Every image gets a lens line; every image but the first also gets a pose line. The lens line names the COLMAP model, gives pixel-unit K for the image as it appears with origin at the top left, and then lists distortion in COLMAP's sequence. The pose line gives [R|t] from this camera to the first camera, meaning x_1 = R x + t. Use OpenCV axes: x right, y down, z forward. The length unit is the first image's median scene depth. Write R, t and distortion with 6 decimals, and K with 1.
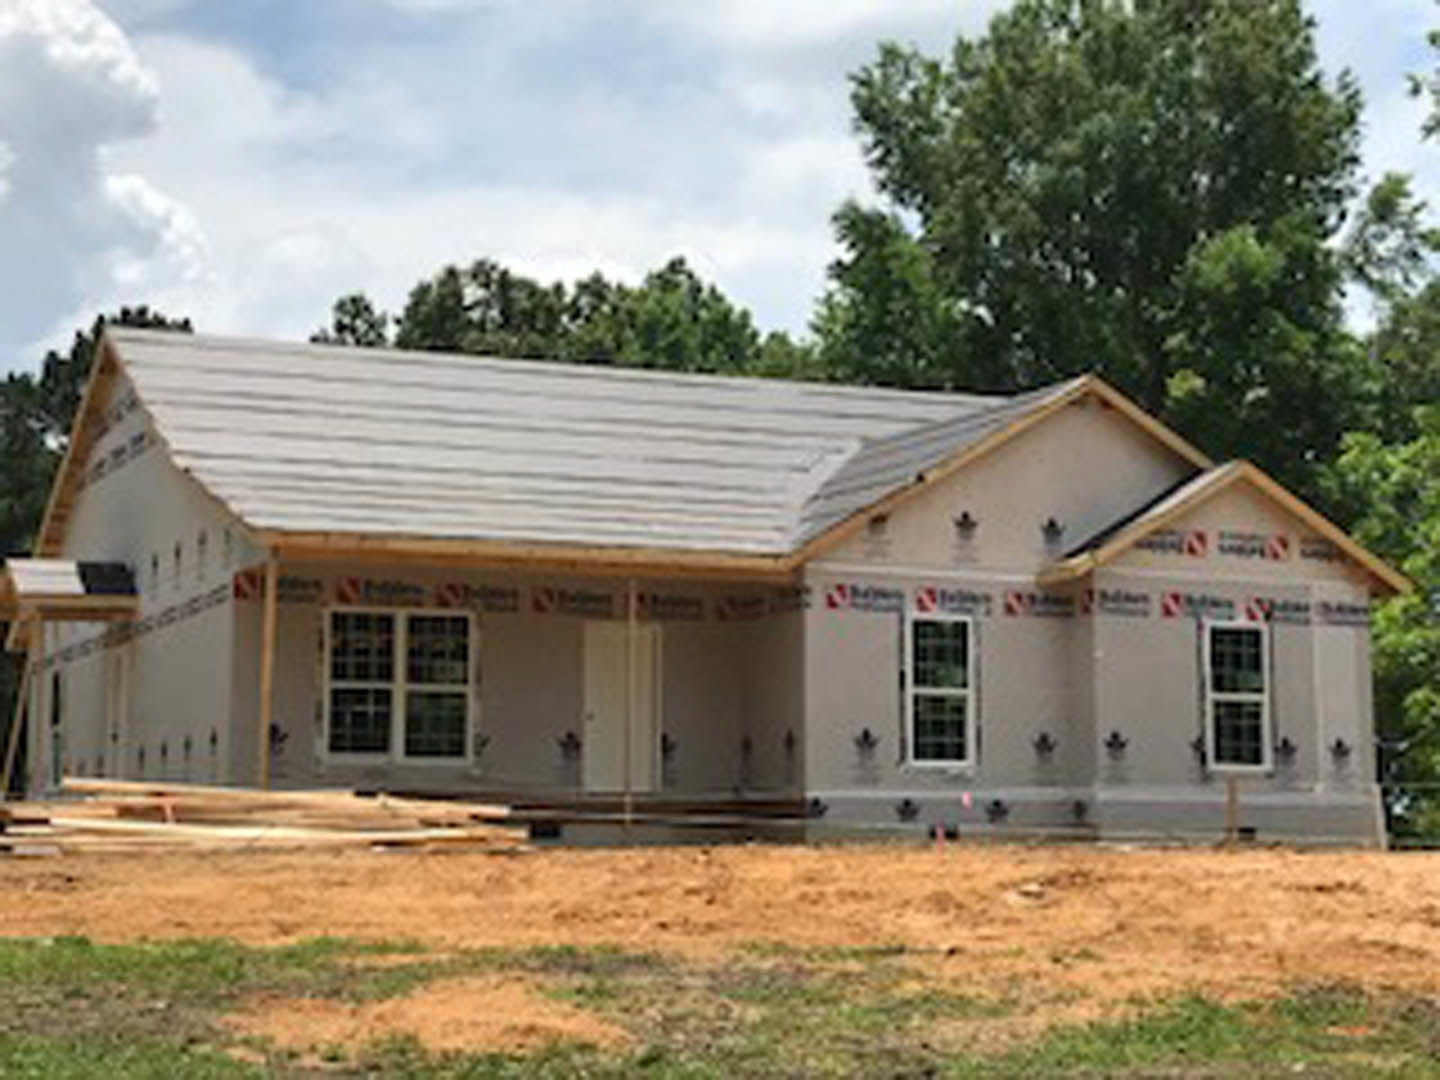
lens RADIAL K [[3210.7, 0, 720.2], [0, 3210.7, 546.2], [0, 0, 1]] dist [0.140423, 0.000000]
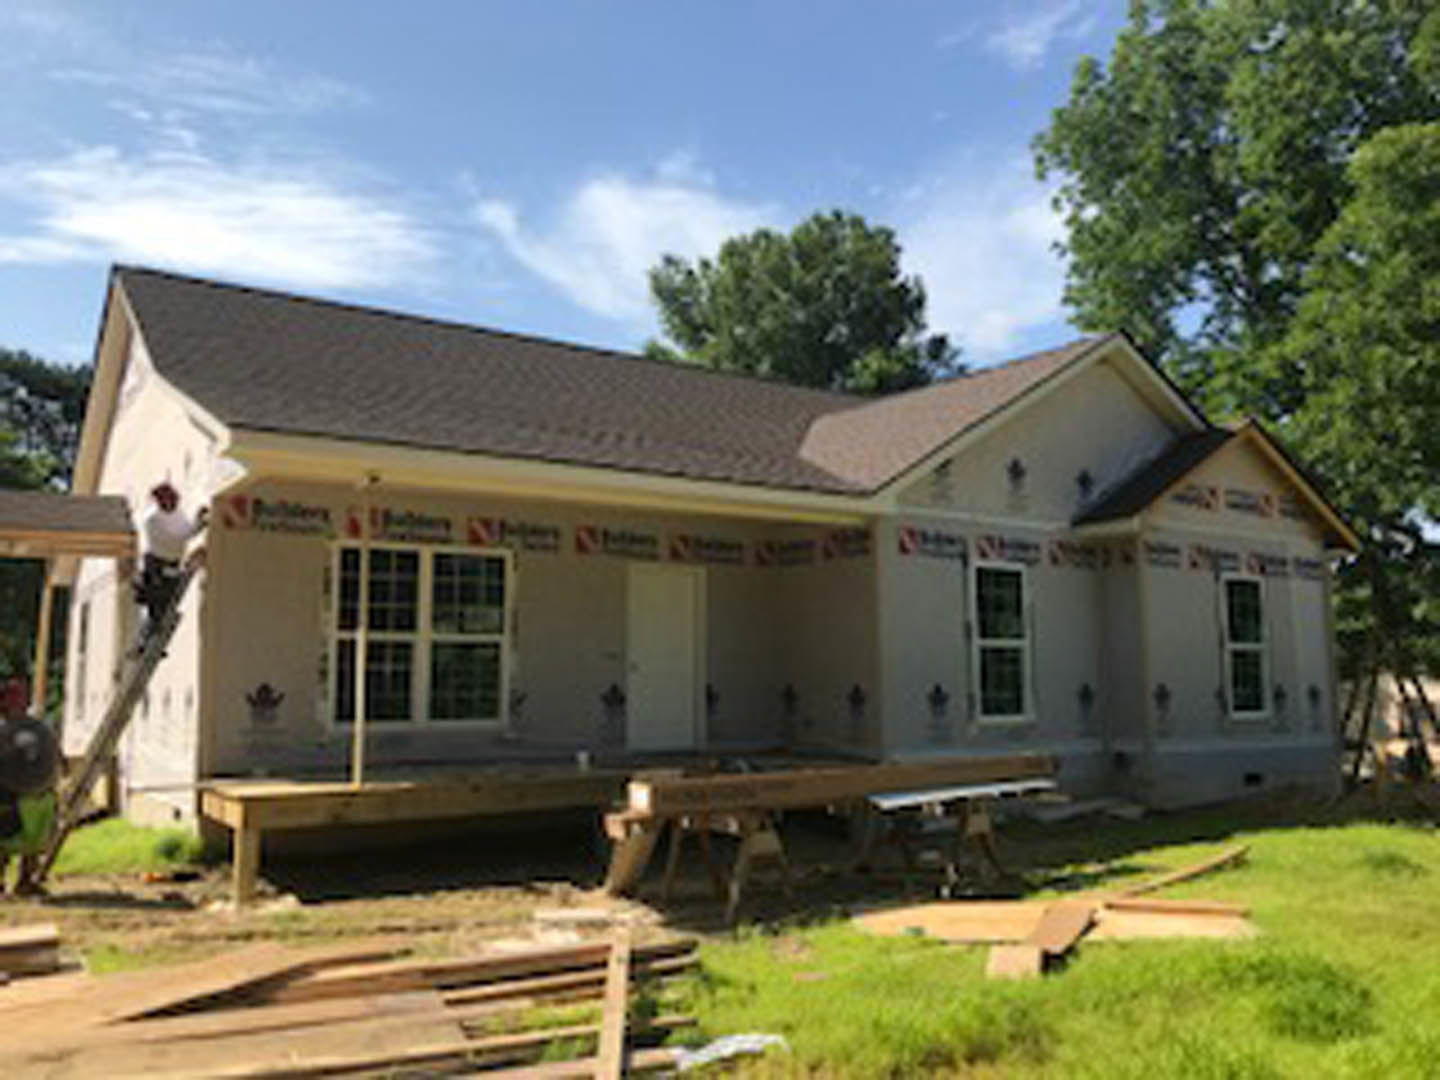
lens RADIAL K [[1187.0, 0, 720.3], [0, 1187.0, 540.5], [0, 0, 1]] dist [0.039559, -0.054450]
pose [[0.984460, 0.019599, 0.174510, -0.076178], [-0.019473, 0.999807, -0.002437, 0.017096], [-0.174524, -0.000999, 0.984652, 0.662624]]
